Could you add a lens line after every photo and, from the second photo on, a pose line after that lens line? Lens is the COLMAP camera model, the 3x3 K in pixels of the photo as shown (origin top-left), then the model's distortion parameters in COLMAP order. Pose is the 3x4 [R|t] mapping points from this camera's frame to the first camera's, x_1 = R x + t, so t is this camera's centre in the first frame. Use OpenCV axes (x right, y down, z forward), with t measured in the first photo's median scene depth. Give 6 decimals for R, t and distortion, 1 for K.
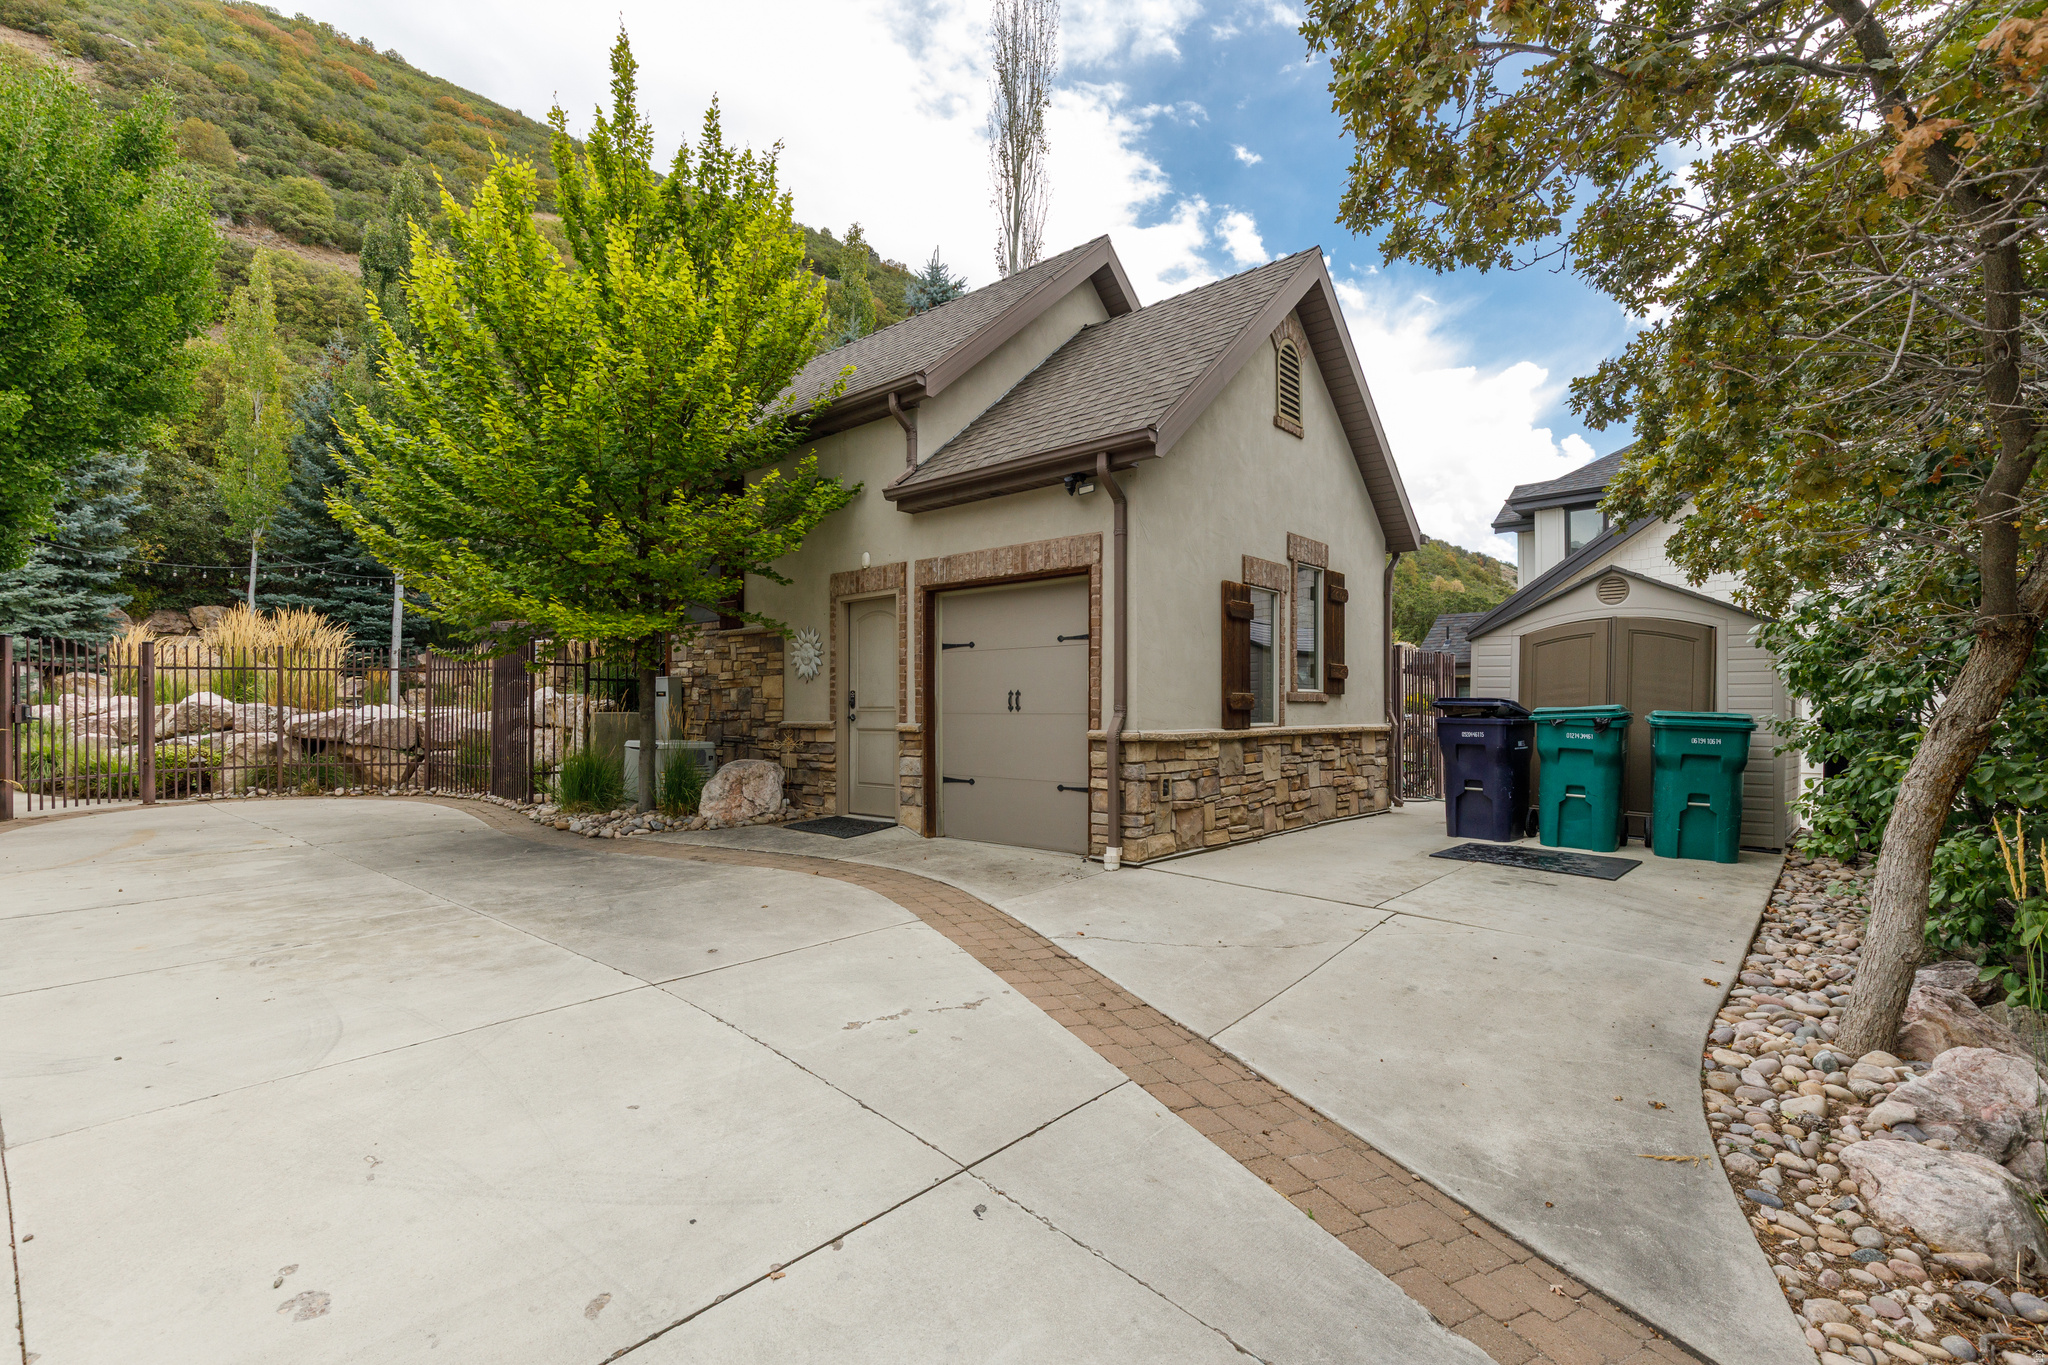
lens RADIAL K [[937.6, 0, 1024.7], [0, 937.6, 698.1], [0, 0, 1]] dist [0.009741, -0.000441]
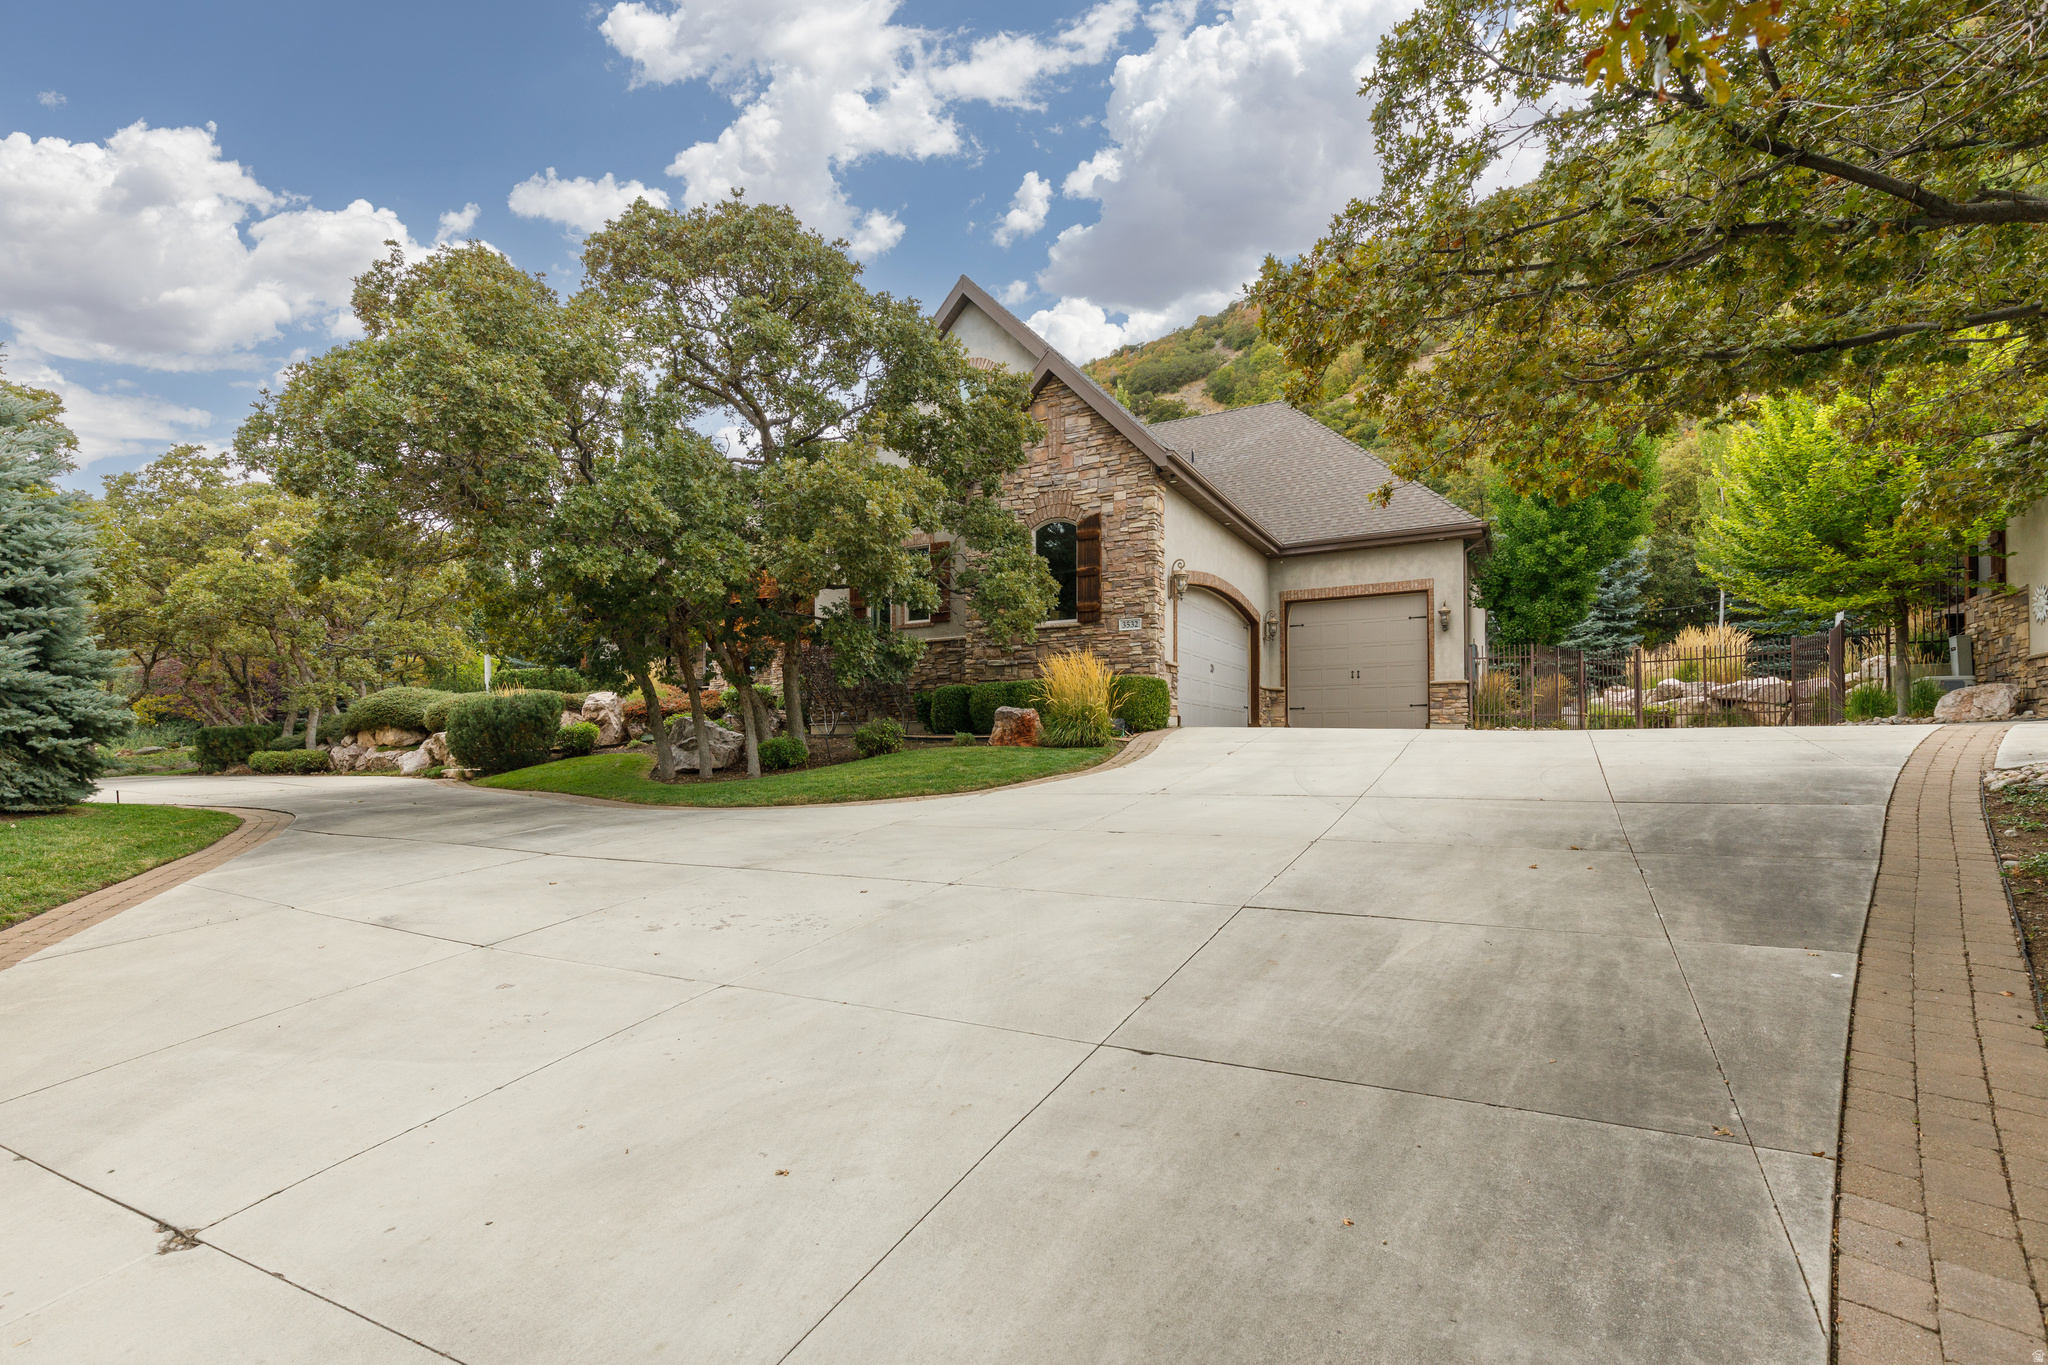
lens RADIAL K [[921.5, 0, 1018.9], [0, 921.5, 729.6], [0, 0, 1]] dist [0.002076, -0.000023]
pose [[0.202593, -0.016226, -0.979129, 0.893850], [0.011372, 0.999834, -0.014216, 0.158540], [0.979197, -0.008255, 0.202744, -0.844040]]
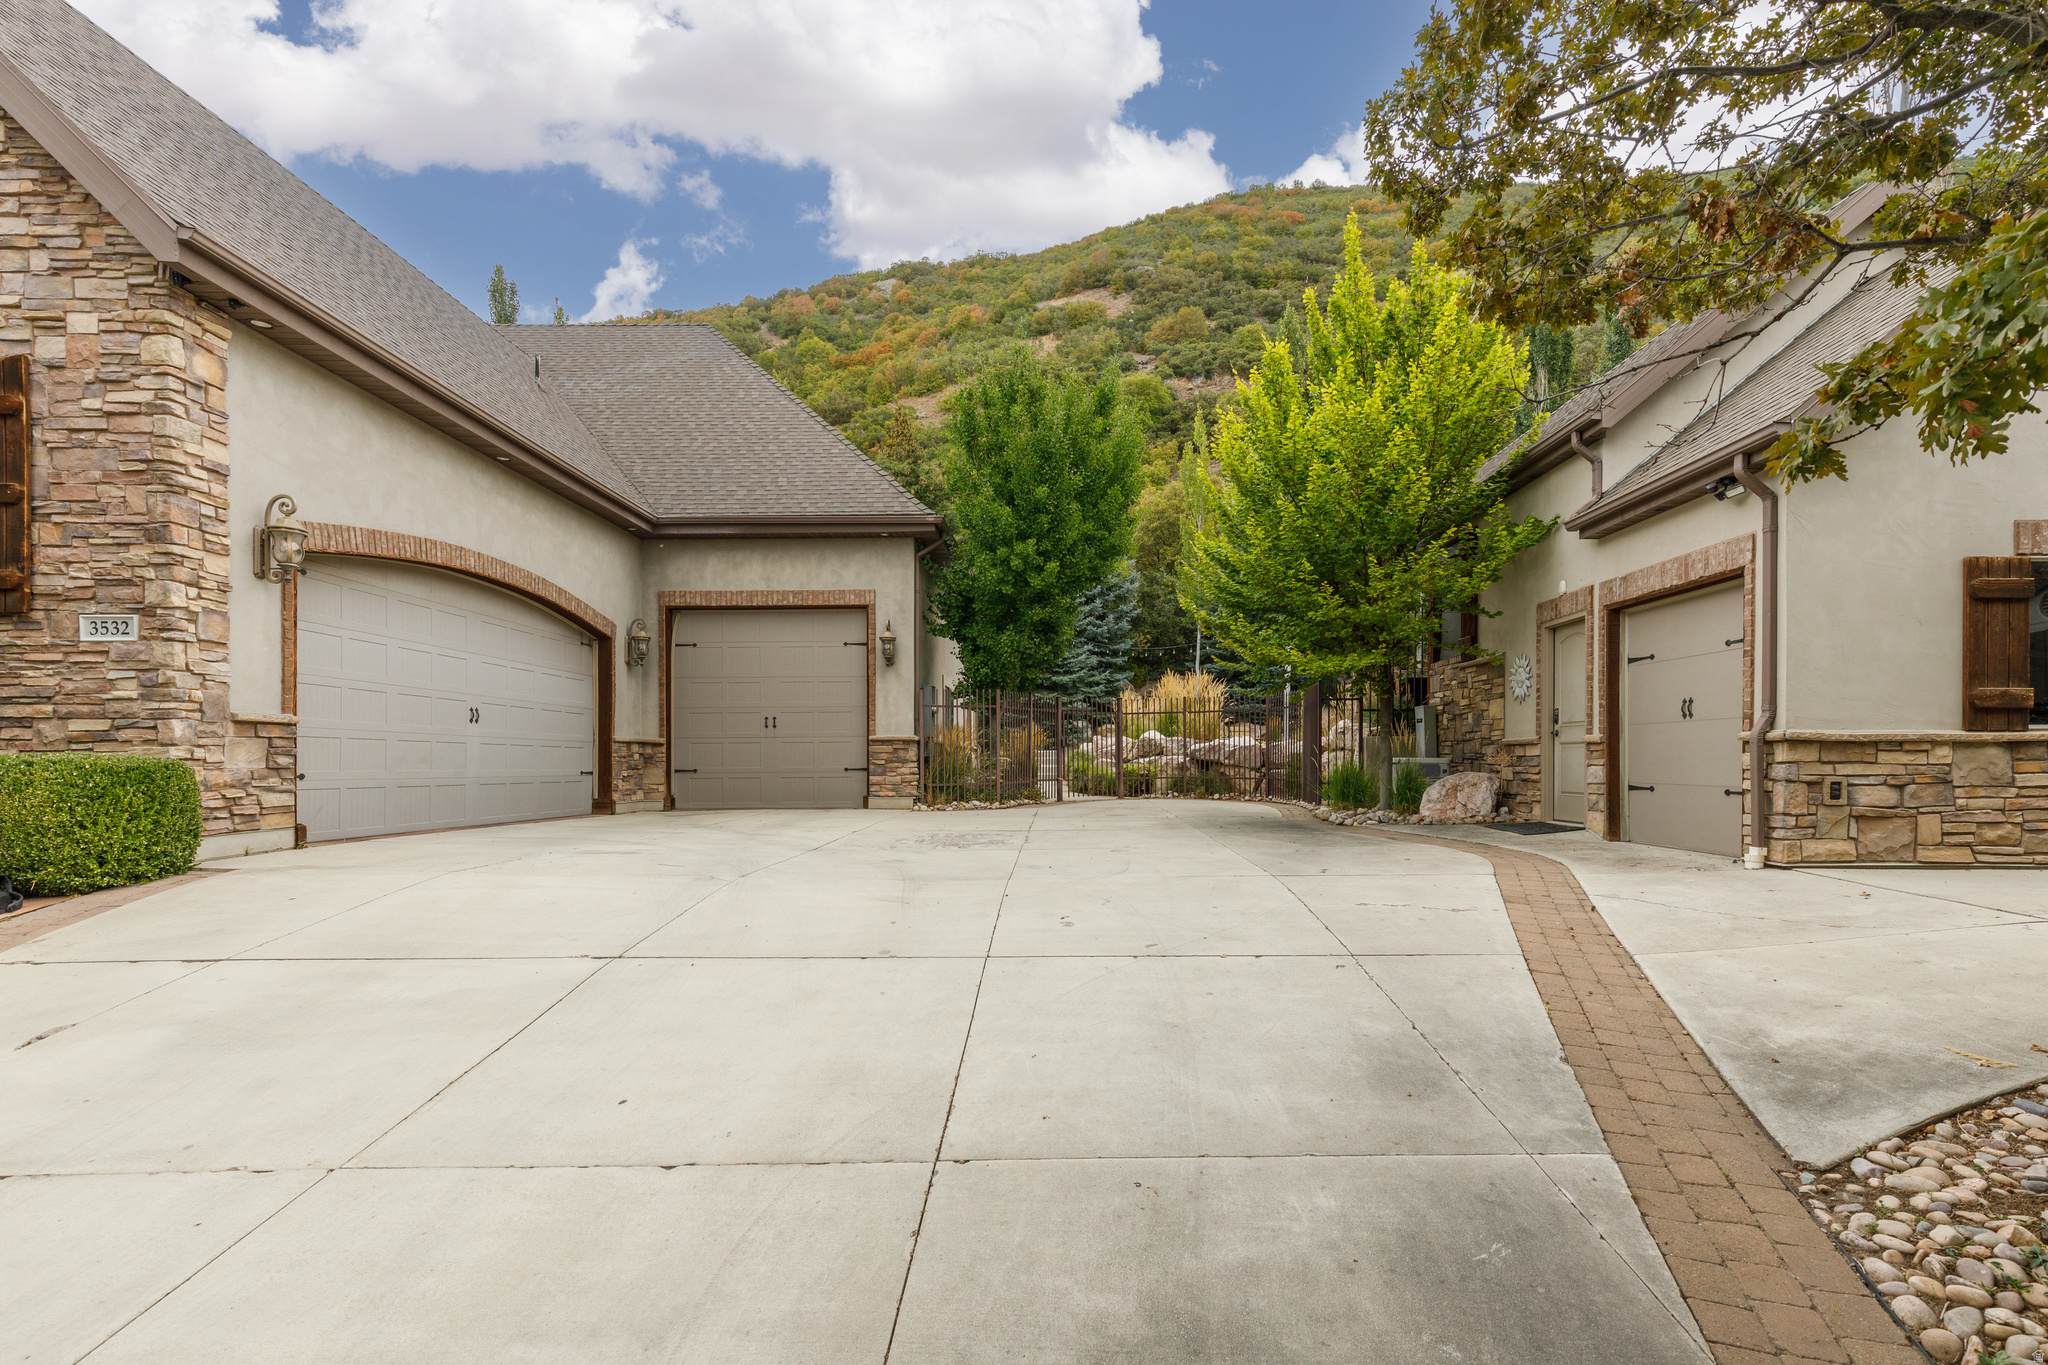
lens RADIAL K [[953.0, 0, 1052.8], [0, 953.0, 766.2], [0, 0, 1]] dist [0.004896, -0.000288]
pose [[0.650213, 0.006458, -0.759724, 0.306778], [0.008669, 0.999836, 0.015918, 0.040372], [0.759702, -0.016936, 0.650051, -0.187176]]
